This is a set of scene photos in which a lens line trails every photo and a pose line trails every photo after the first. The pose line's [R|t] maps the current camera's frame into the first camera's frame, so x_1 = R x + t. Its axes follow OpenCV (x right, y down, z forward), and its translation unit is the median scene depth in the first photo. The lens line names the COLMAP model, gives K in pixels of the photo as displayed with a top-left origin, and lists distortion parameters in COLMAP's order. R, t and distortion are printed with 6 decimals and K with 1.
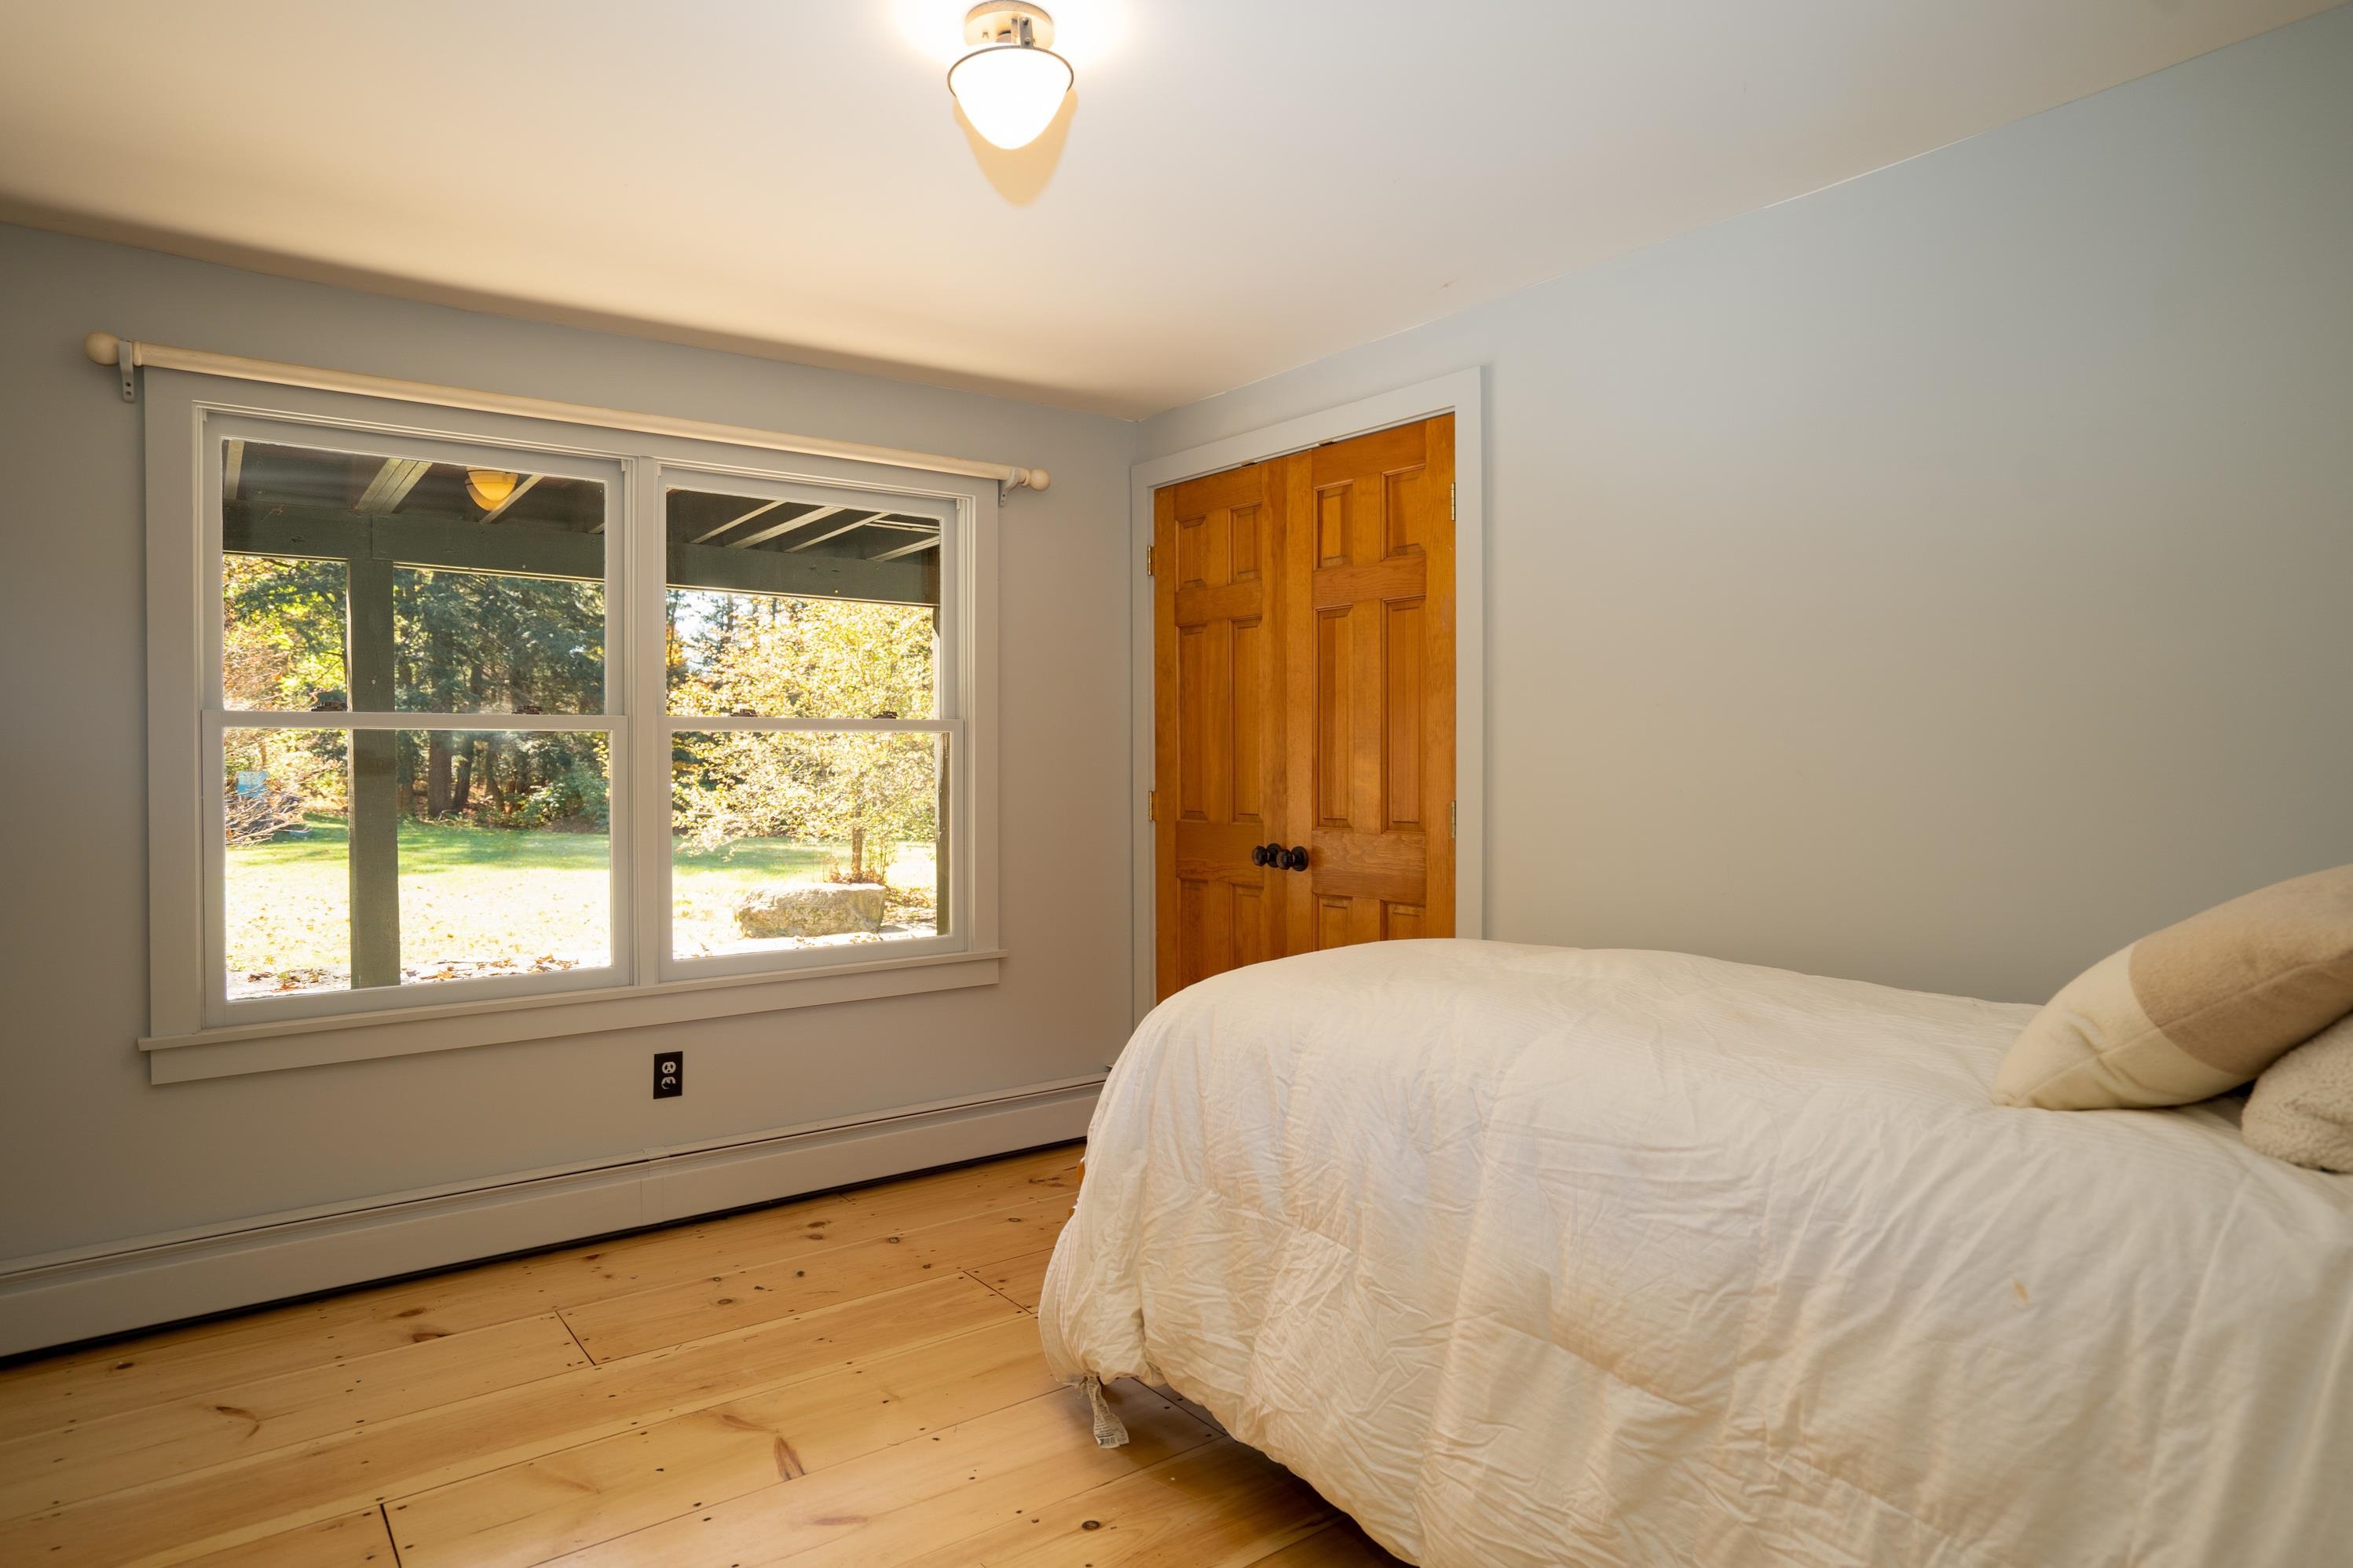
lens RADIAL K [[1391.3, 0, 1176.1], [0, 1391.3, 779.2], [0, 0, 1]] dist [-0.017579, 0.017576]
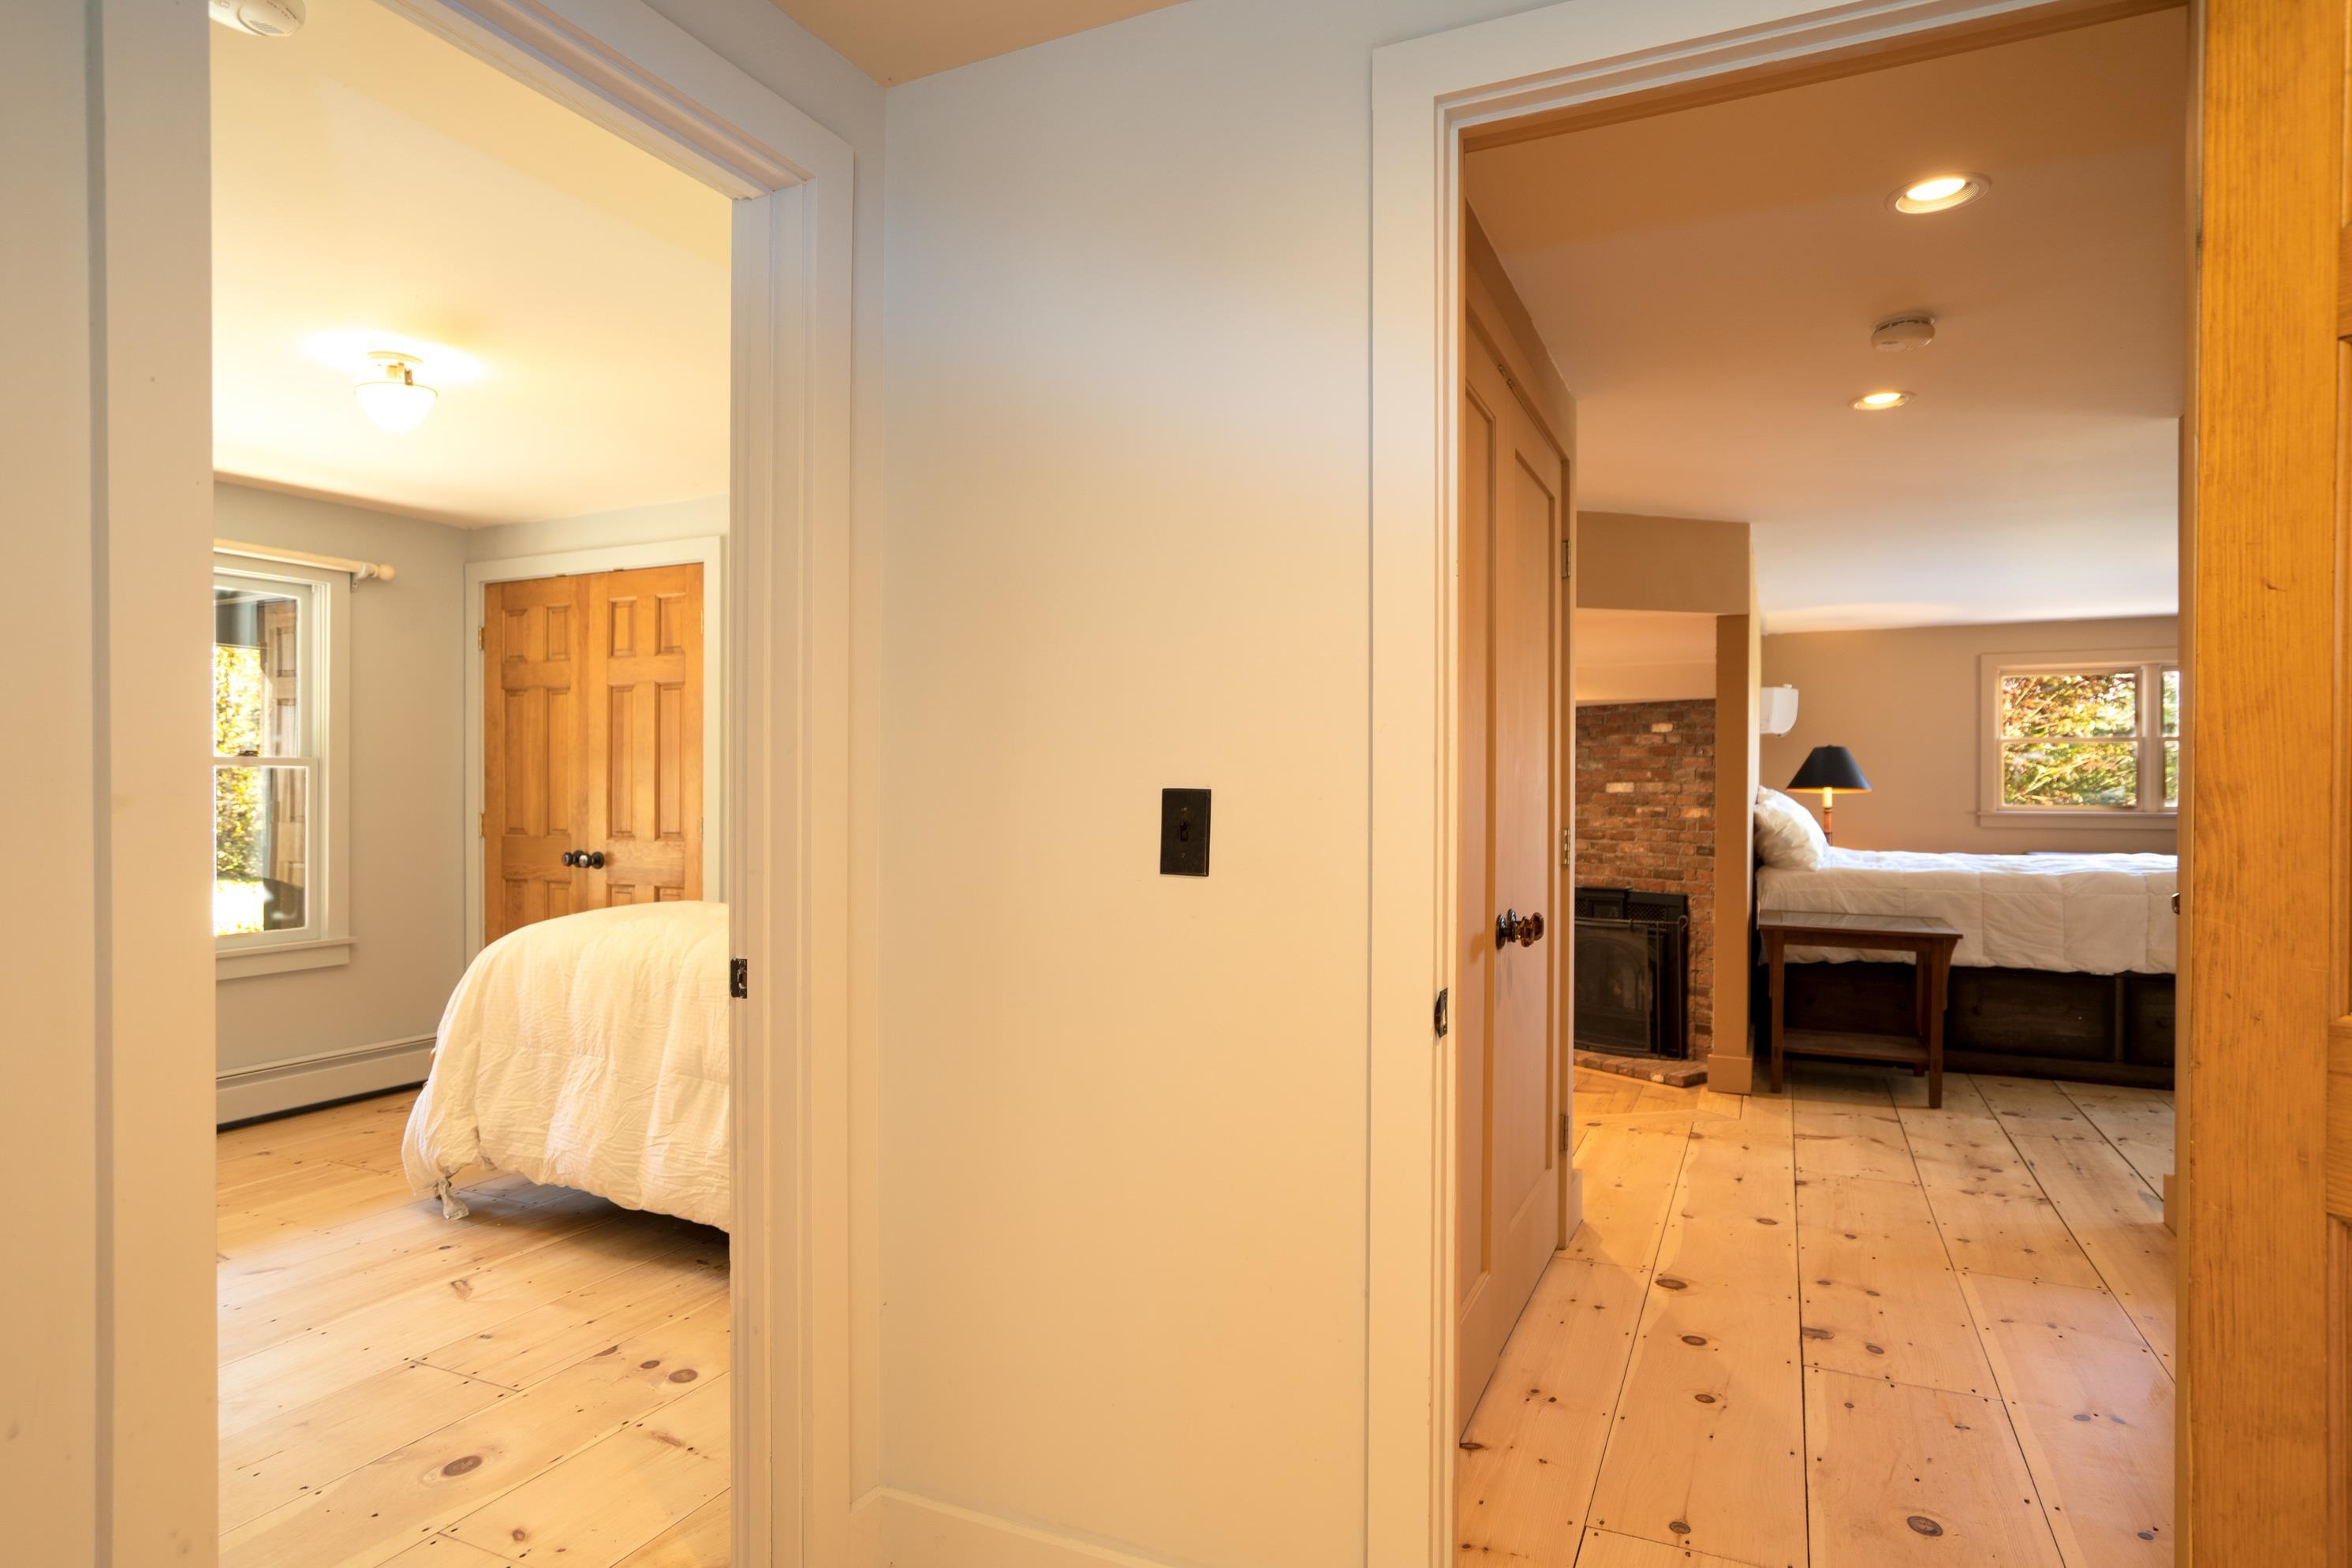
lens RADIAL K [[1308.0, 0, 1160.3], [0, 1308.0, 793.5], [0, 0, 1]] dist [-0.031875, 0.005328]
pose [[0.892746, 0.002368, 0.450554, 0.003747], [0.002584, 0.999943, -0.010375, 0.004536], [-0.450553, 0.010426, 0.892689, -0.457101]]
